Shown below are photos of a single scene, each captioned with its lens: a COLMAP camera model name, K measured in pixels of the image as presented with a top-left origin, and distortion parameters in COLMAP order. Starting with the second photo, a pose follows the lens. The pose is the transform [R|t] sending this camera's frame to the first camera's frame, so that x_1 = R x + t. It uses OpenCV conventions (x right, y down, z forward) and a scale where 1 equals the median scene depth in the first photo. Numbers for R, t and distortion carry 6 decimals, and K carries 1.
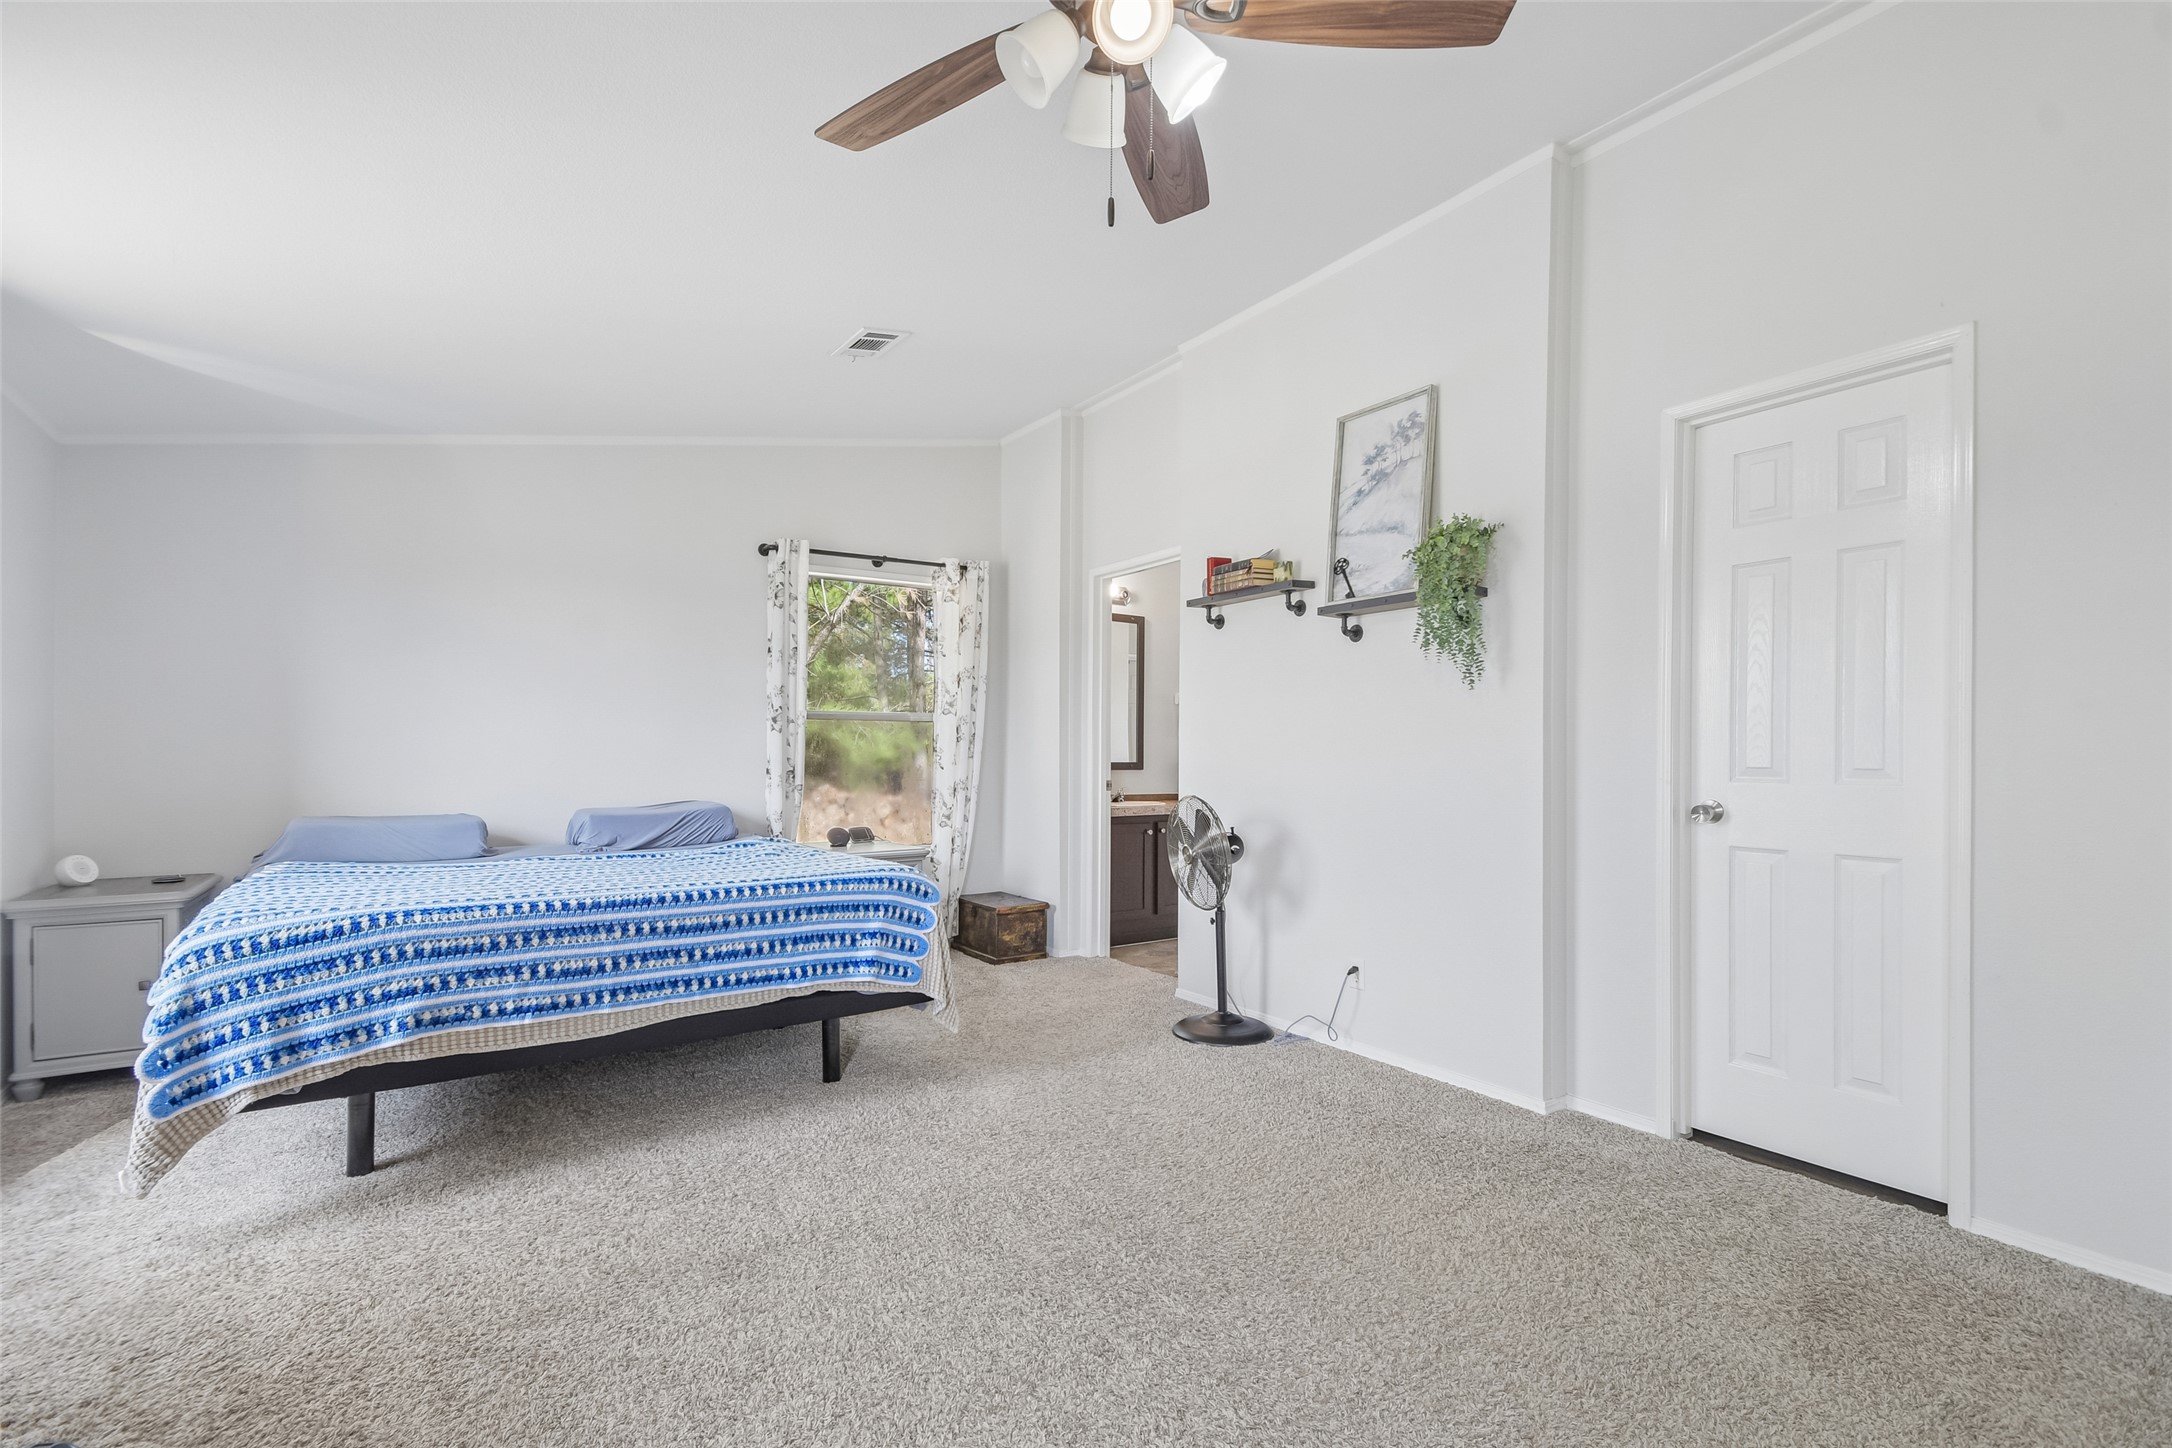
lens RADIAL K [[972.0, 0, 1077.6], [0, 972.0, 747.6], [0, 0, 1]] dist [0.021263, -0.019716]
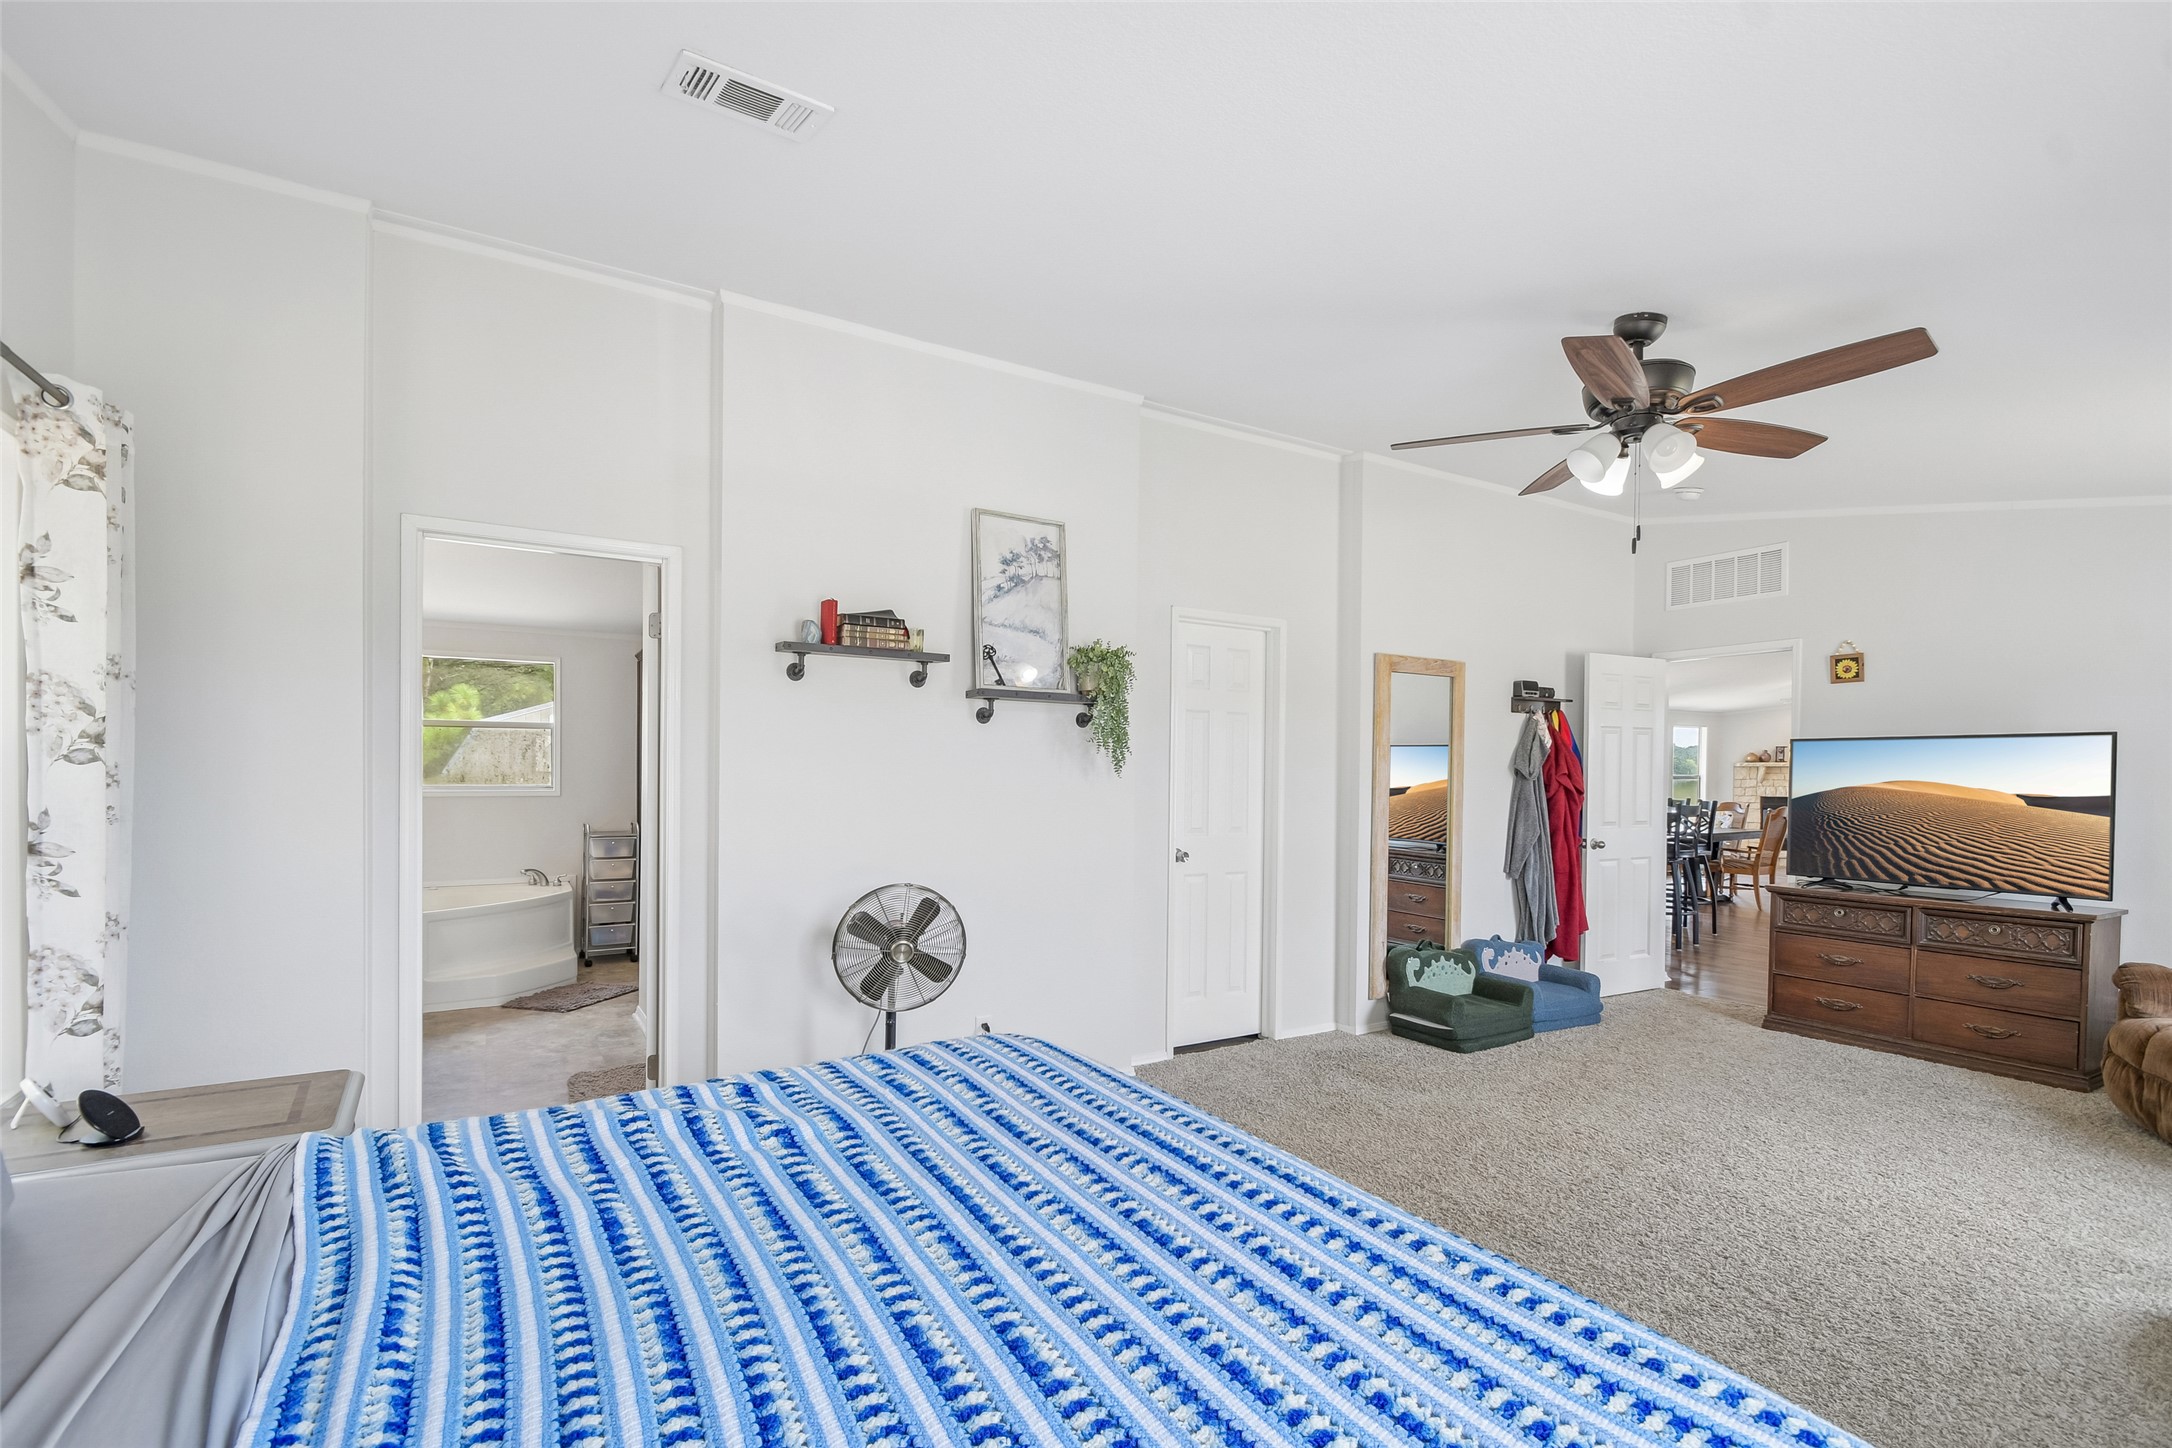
lens RADIAL K [[977.6, 0, 1079.0], [0, 977.6, 771.1], [0, 0, 1]] dist [0.018524, -0.016892]
pose [[0.055592, -0.002821, 0.998450, -0.945334], [-0.021005, 0.999771, 0.003994, -0.074151], [-0.998233, -0.021194, 0.055520, 0.998066]]
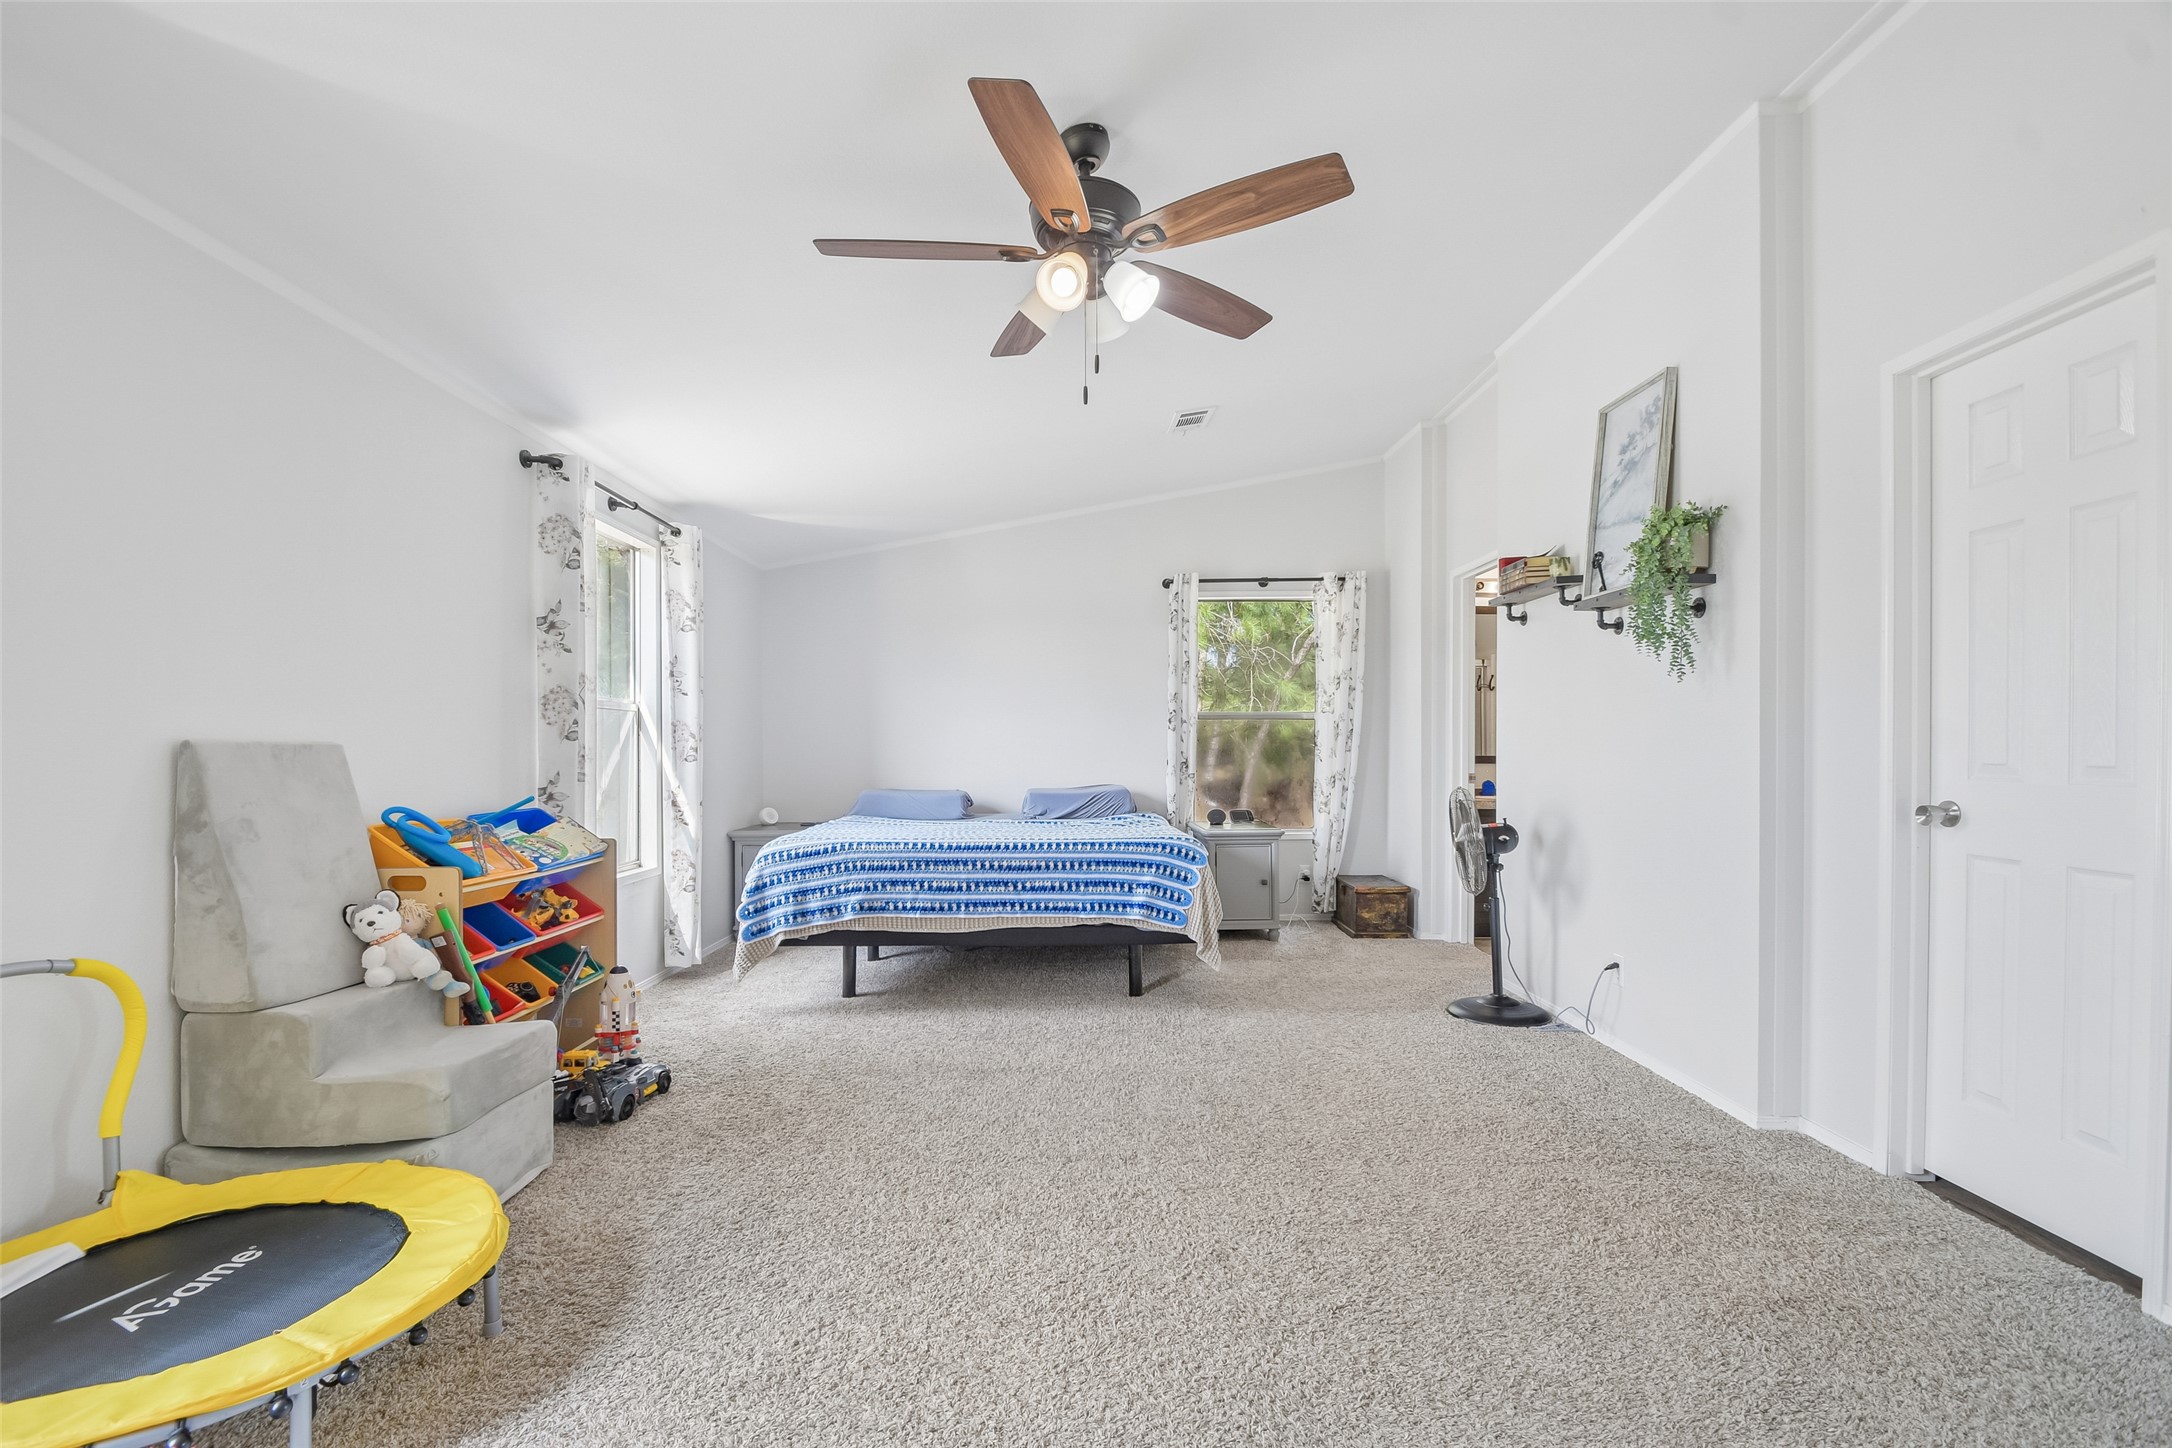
lens RADIAL K [[967.8, 0, 1086.0], [0, 967.8, 750.8], [0, 0, 1]] dist [-0.001928, -0.008303]
pose [[0.830874, 0.000205, -0.556461, 0.458385], [0.005566, 0.999947, 0.008680, -0.002619], [0.556433, -0.010309, 0.830828, -0.135862]]
